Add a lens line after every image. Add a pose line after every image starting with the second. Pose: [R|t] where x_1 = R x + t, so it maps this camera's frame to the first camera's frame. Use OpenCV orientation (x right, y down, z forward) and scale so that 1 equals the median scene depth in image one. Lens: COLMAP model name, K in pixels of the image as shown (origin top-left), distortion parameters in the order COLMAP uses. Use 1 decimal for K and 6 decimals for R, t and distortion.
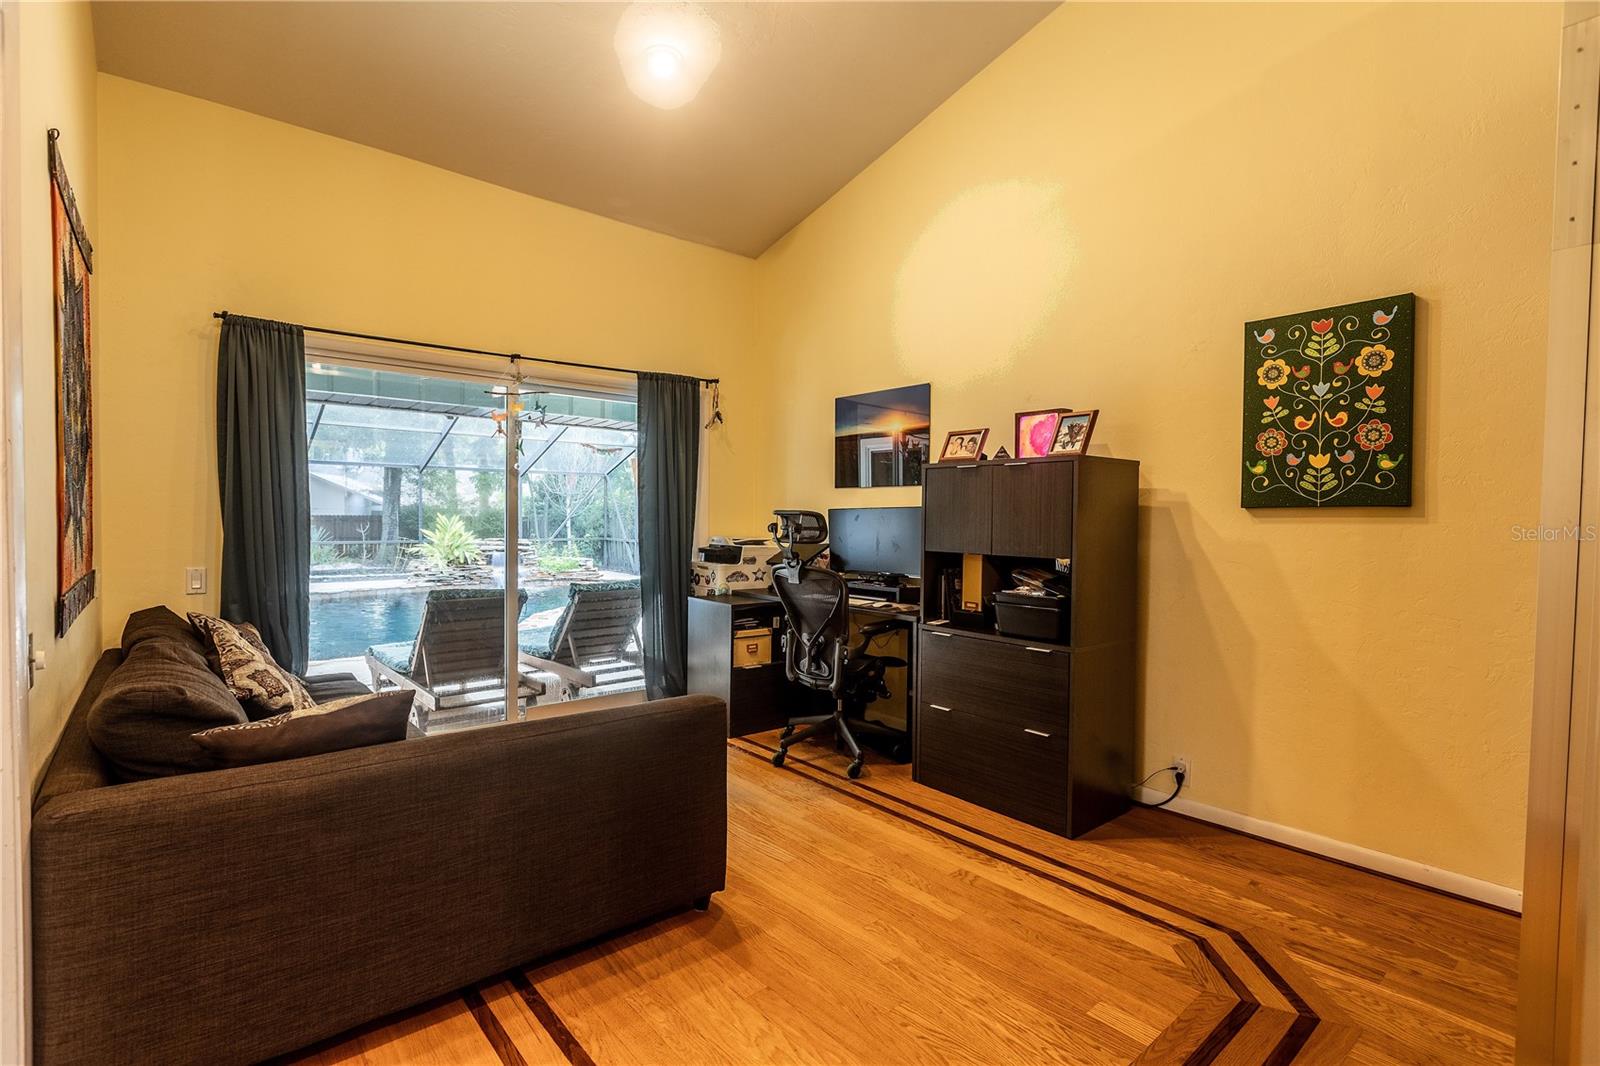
lens RADIAL K [[768.2, 0, 800.0], [0, 768.2, 533.0], [0, 0, 1]] dist [-0.000612, -0.000072]
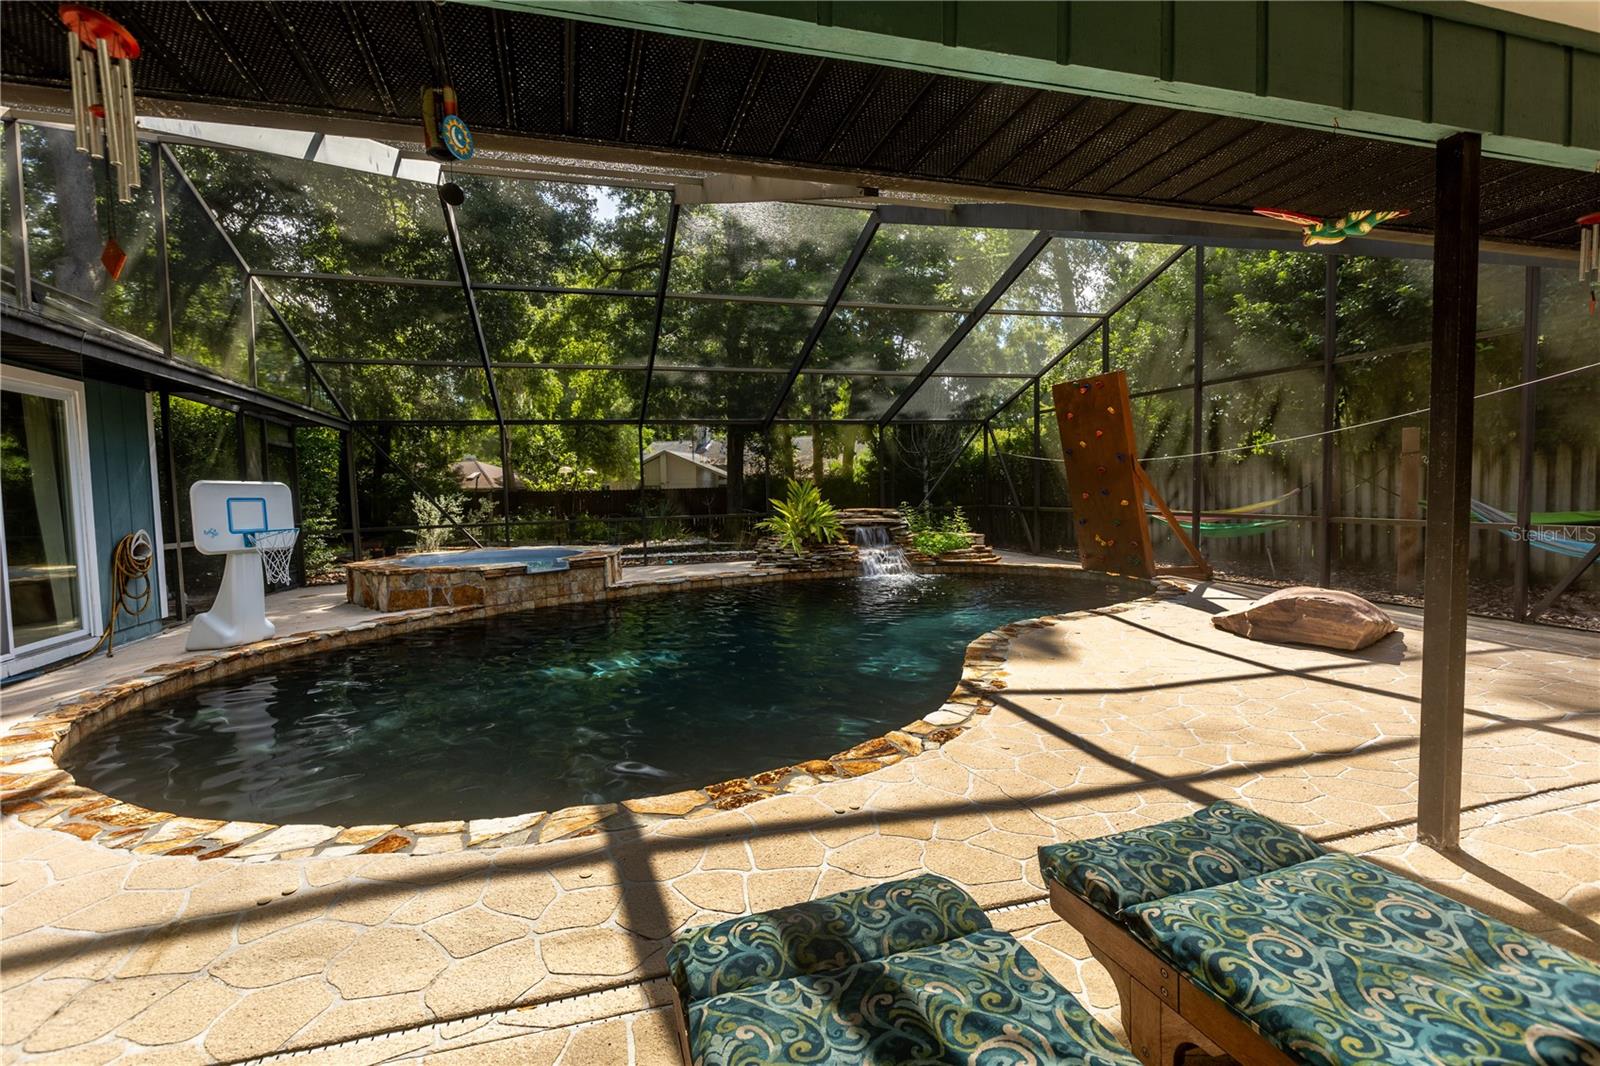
lens RADIAL K [[768.2, 0, 800.0], [0, 768.2, 533.0], [0, 0, 1]] dist [-0.000612, -0.000072]
pose [[0.919436, -0.002388, -0.393232, -0.153871], [0.019521, 0.999026, 0.039577, -0.001121], [0.392754, -0.044065, 0.918587, 0.283907]]
